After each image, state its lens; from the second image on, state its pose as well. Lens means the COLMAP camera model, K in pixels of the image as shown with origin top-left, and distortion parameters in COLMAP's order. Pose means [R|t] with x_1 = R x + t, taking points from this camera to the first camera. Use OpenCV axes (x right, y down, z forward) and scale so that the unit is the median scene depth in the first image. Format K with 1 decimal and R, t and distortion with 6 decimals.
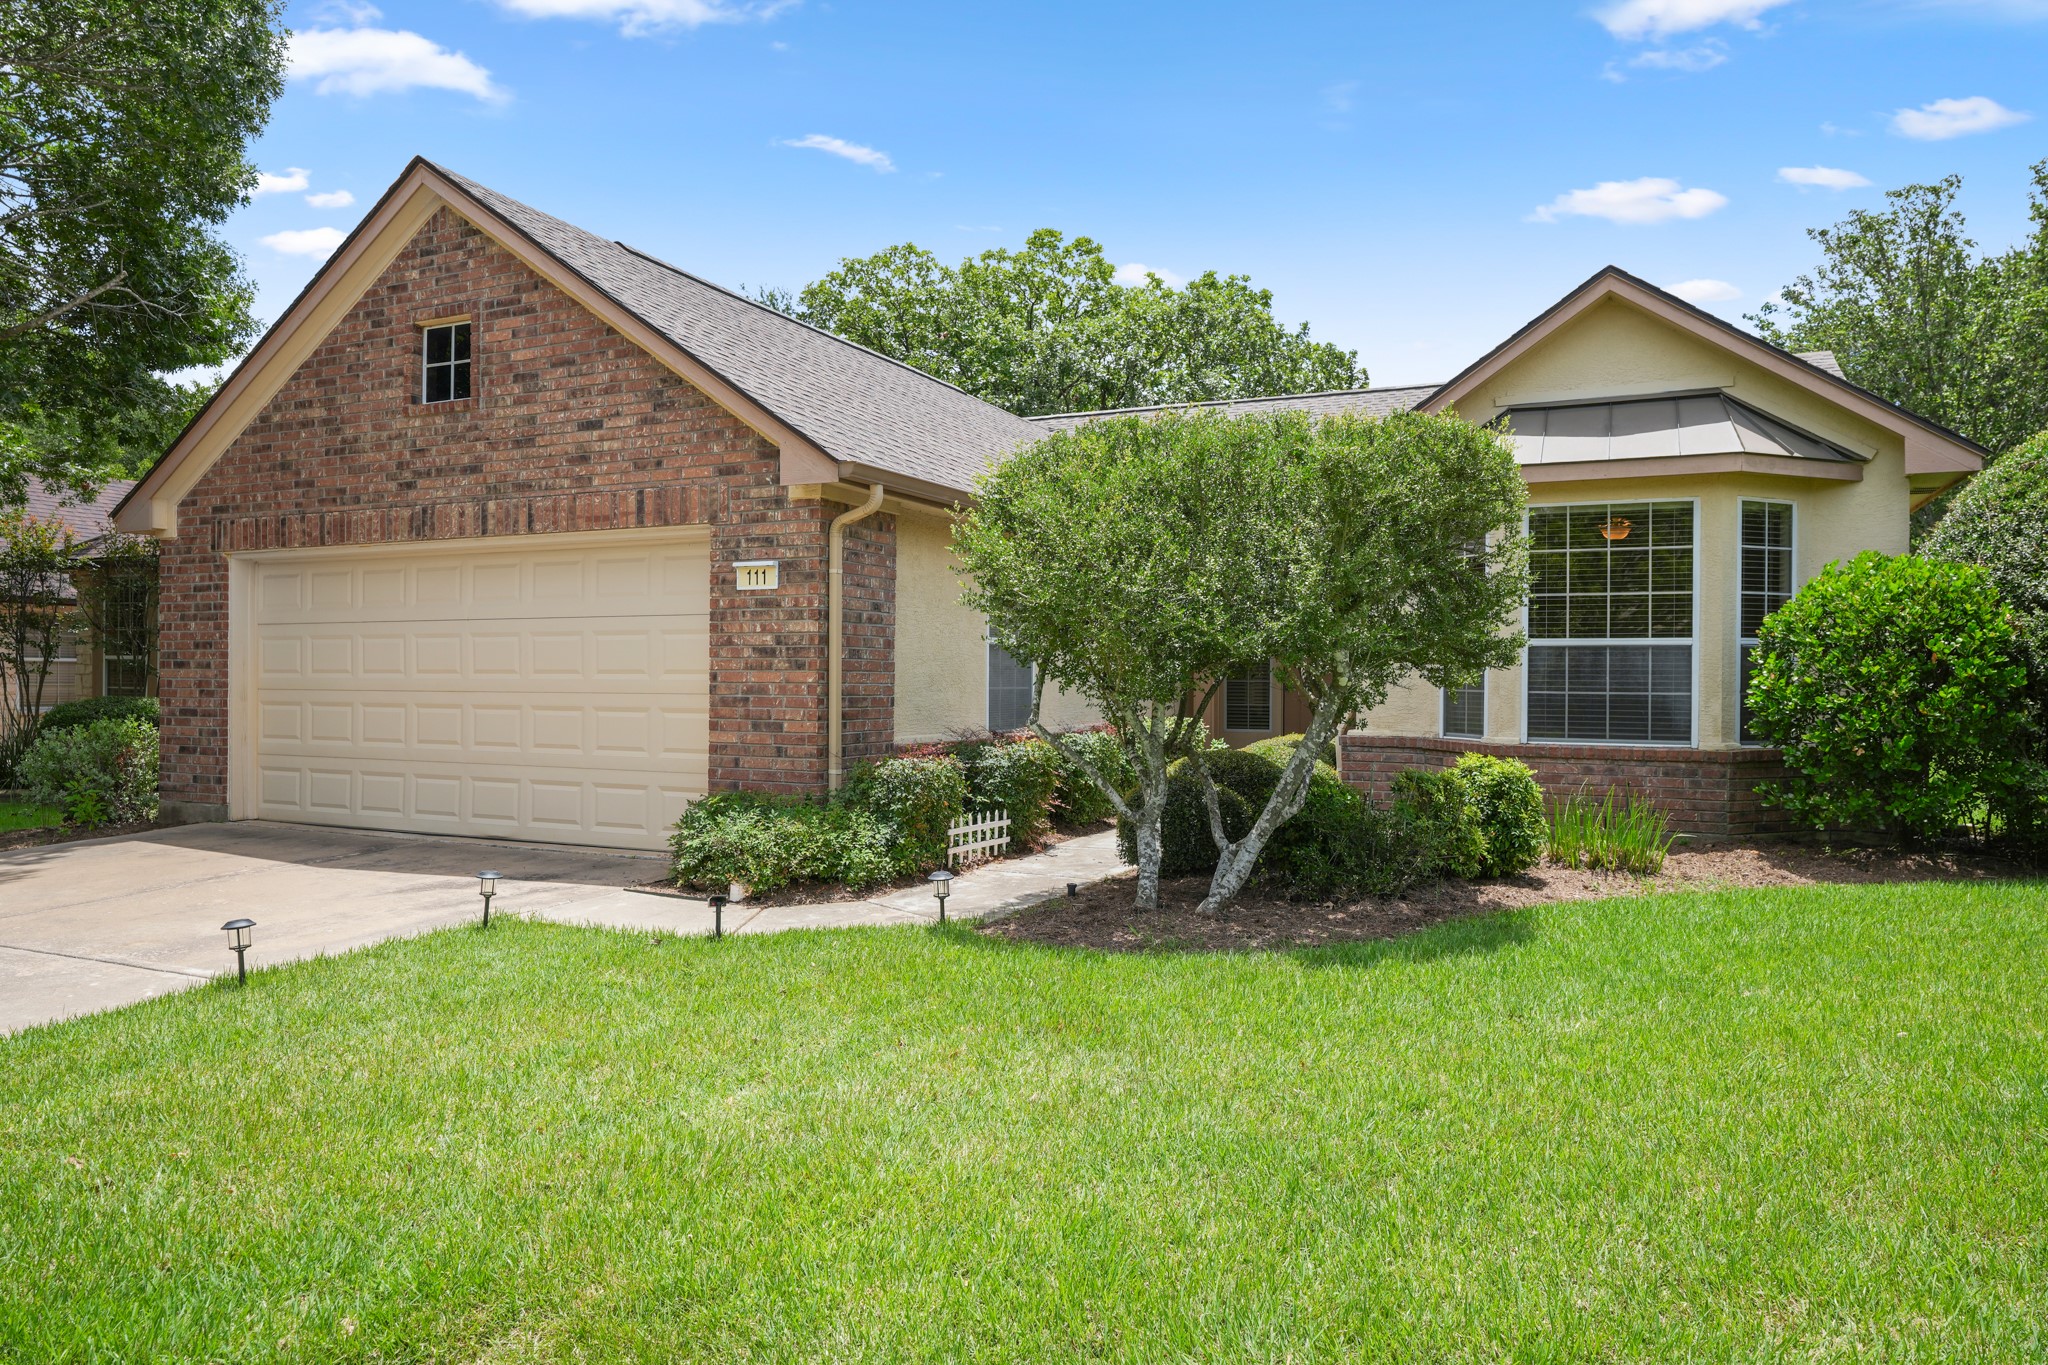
lens RADIAL K [[1333.4, 0, 1023.5], [0, 1333.4, 650.3], [0, 0, 1]] dist [-0.042634, 0.048657]
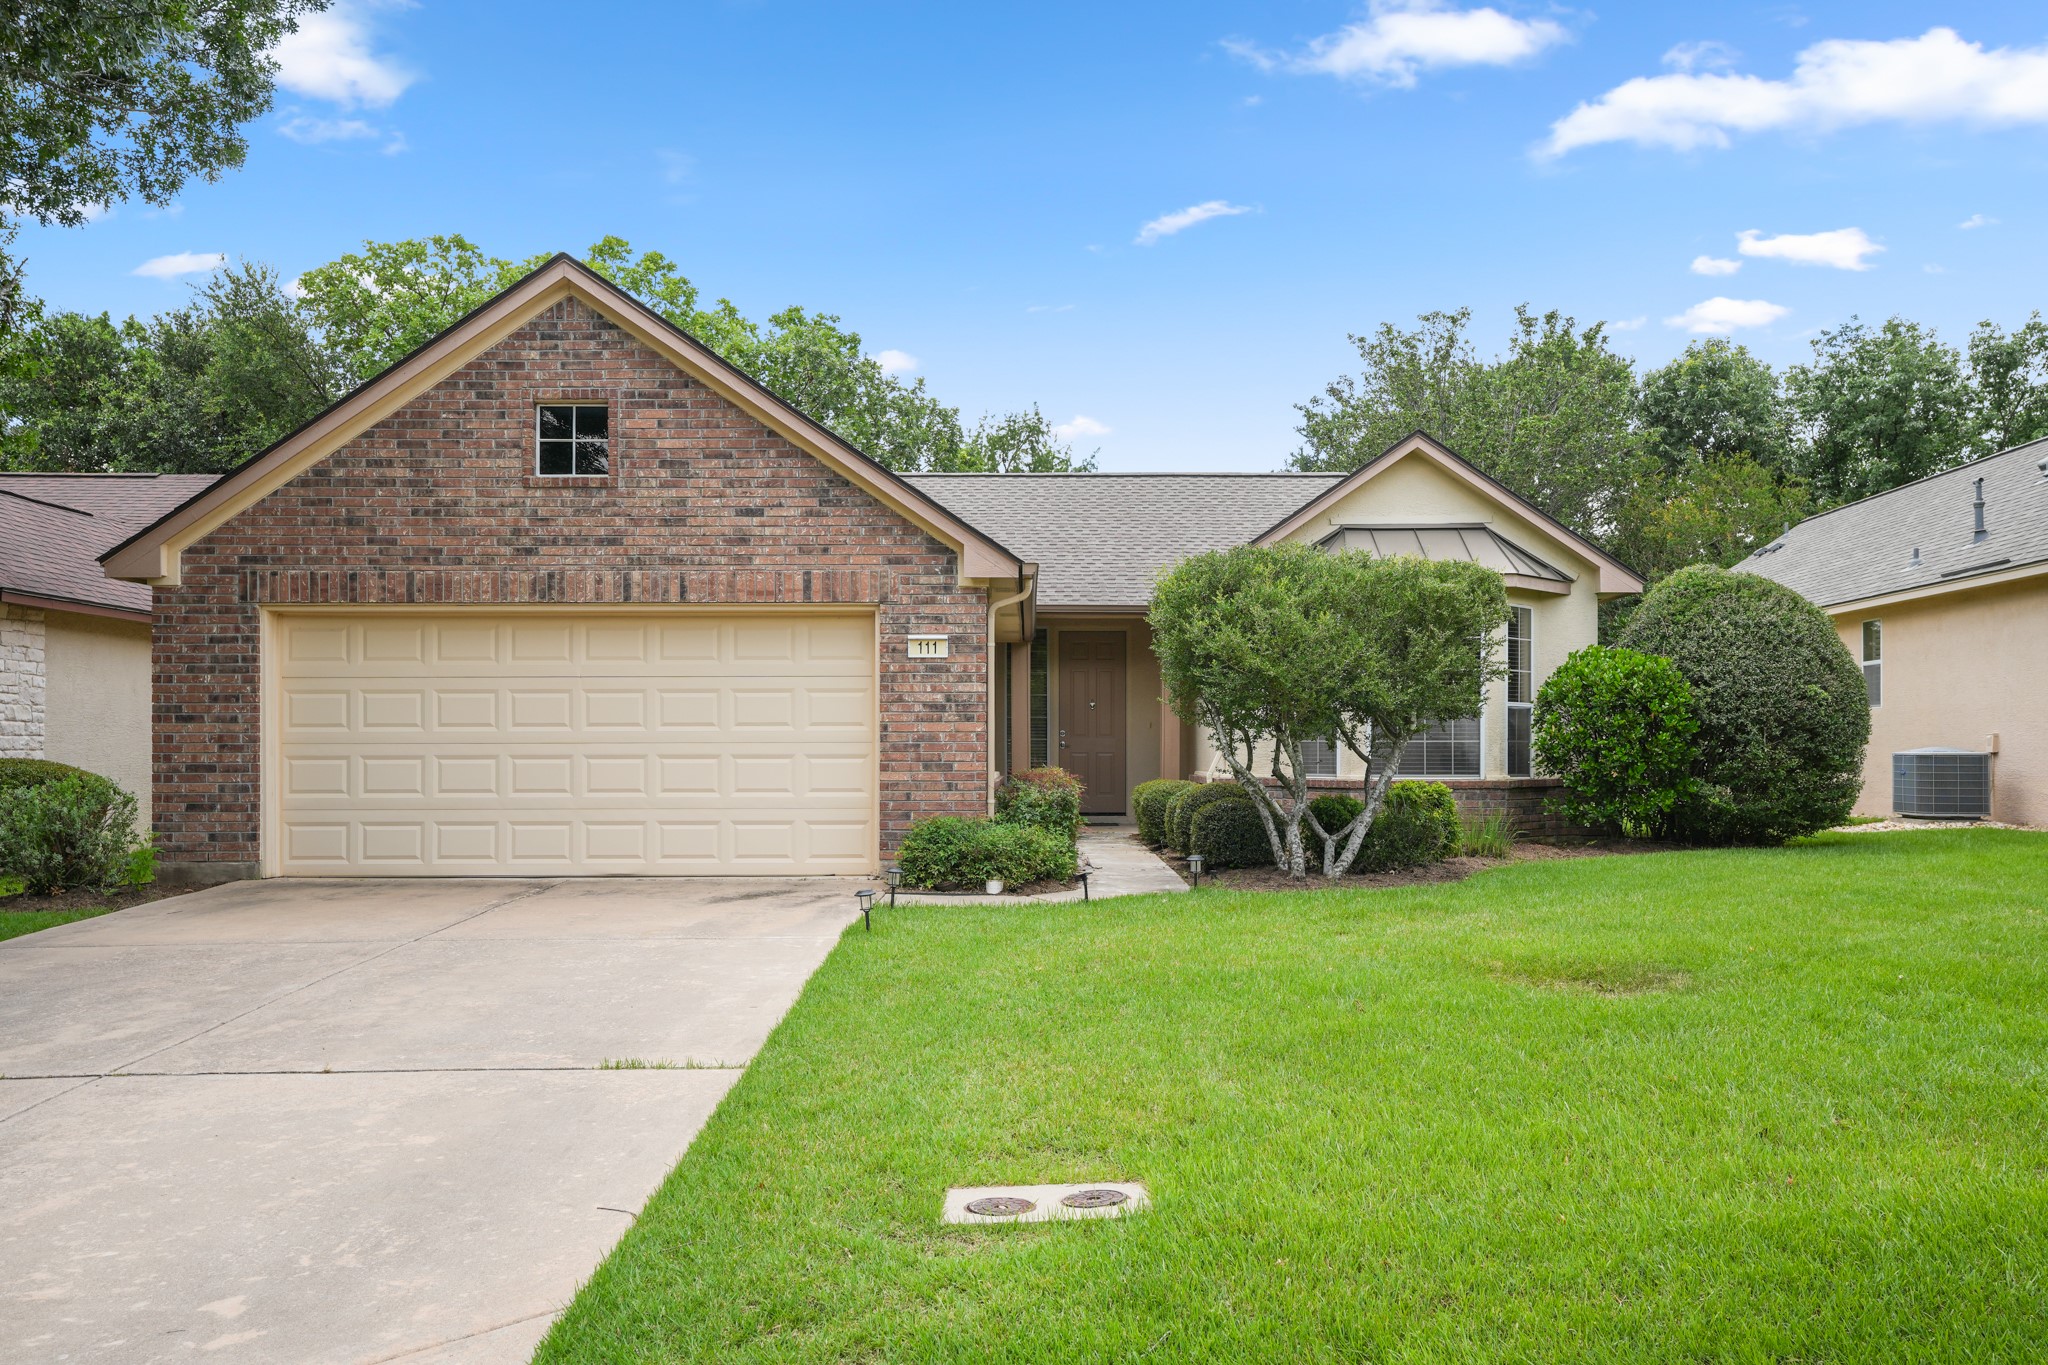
lens RADIAL K [[1668.2, 0, 1024.0], [0, 1668.2, 682.5], [0, 0, 1]] dist [-0.002643, 0.001041]
pose [[0.903747, 0.011756, 0.427905, -0.699348], [-0.003203, 0.999781, -0.020704, 0.008815], [-0.428054, 0.017341, 0.903587, -0.403045]]
